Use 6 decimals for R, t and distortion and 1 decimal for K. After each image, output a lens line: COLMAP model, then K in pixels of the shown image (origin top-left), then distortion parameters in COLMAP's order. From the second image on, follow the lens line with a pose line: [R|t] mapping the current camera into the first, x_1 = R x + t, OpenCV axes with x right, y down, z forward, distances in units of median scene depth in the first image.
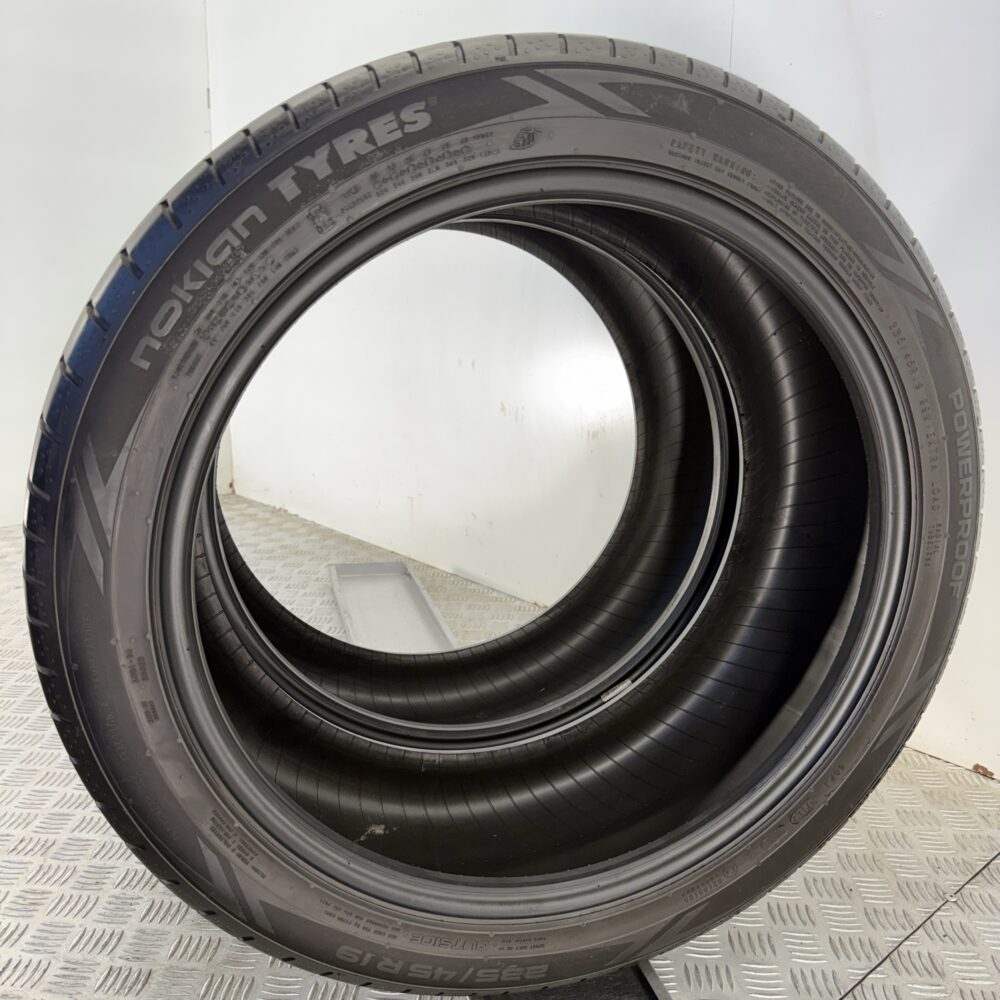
lens RADIAL K [[923.0, 0, 490.5], [0, 923.0, 498.7], [0, 0, 1]] dist [-0.016554, 0.000000]
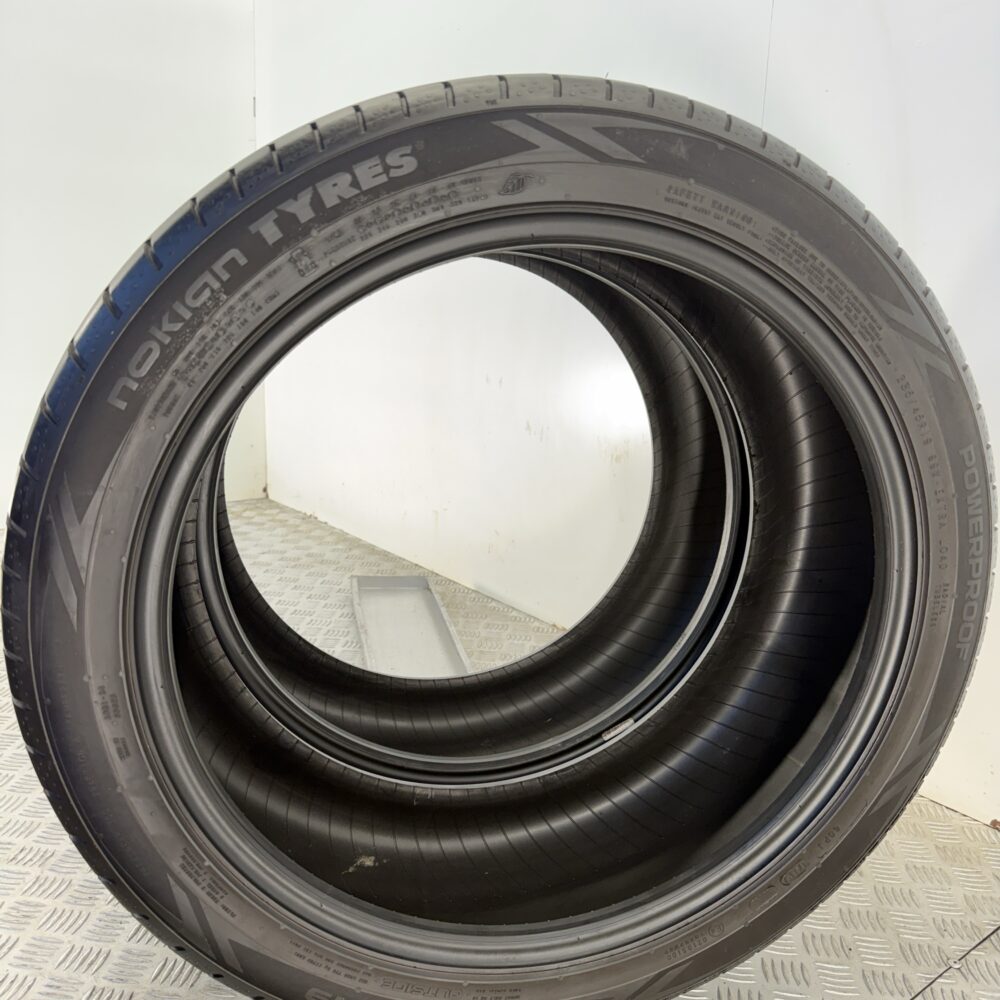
lens RADIAL K [[923.0, 0, 492.2], [0, 923.0, 498.8], [0, 0, 1]] dist [-0.016554, 0.000000]
pose [[0.998237, 0.035350, -0.047684, 0.057577], [-0.035474, 0.999369, -0.001759, -0.042917], [0.047592, 0.003447, 0.998861, 0.018233]]
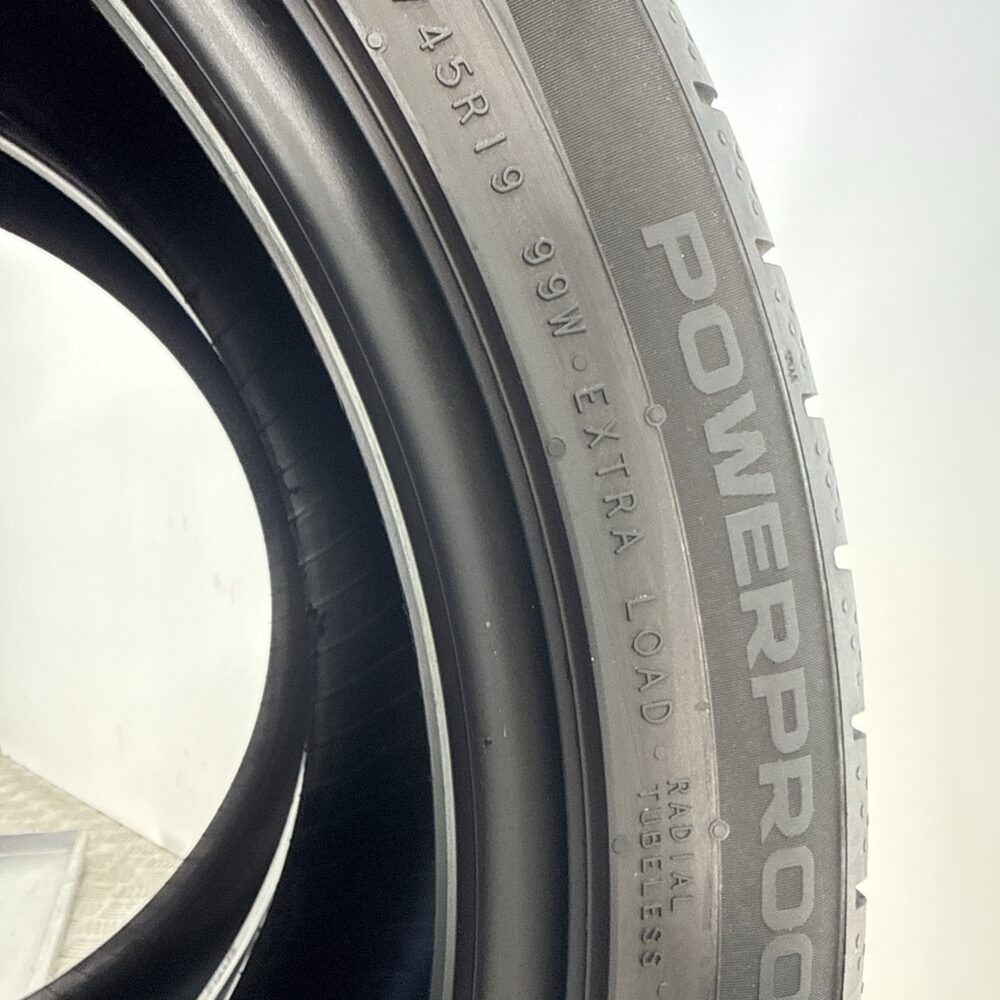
lens RADIAL K [[951.9, 0, 509.1], [0, 951.9, 508.4], [0, 0, 1]] dist [0.013653, 0.000000]
pose [[0.998519, -0.008381, 0.053757, 0.435541], [0.020216, 0.974474, -0.223588, 0.012890], [-0.050511, 0.224343, 0.973200, 0.750801]]
